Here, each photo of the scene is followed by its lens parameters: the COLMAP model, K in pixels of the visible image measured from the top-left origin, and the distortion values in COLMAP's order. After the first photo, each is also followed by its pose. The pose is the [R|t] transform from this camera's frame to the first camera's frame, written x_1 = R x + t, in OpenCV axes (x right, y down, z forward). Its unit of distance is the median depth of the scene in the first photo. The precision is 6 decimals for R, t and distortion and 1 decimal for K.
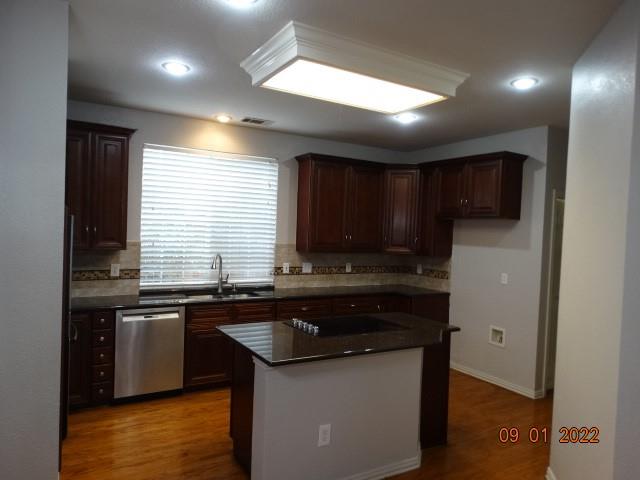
lens RADIAL K [[460.1, 0, 320.8], [0, 460.1, 241.6], [0, 0, 1]] dist [0.006006, -0.003755]
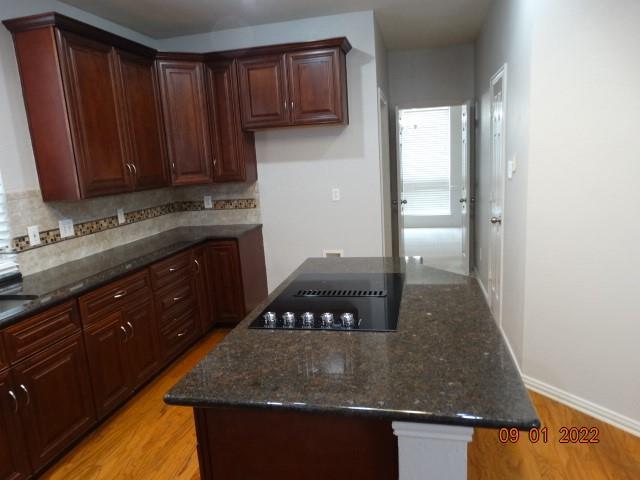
lens RADIAL K [[460.1, 0, 319.1], [0, 460.1, 238.9], [0, 0, 1]] dist [0.006006, -0.003755]
pose [[0.678823, -0.212619, 0.702846, -0.224790], [0.108653, 0.975710, 0.190224, -0.006031], [-0.726218, -0.052762, 0.685436, 0.367914]]
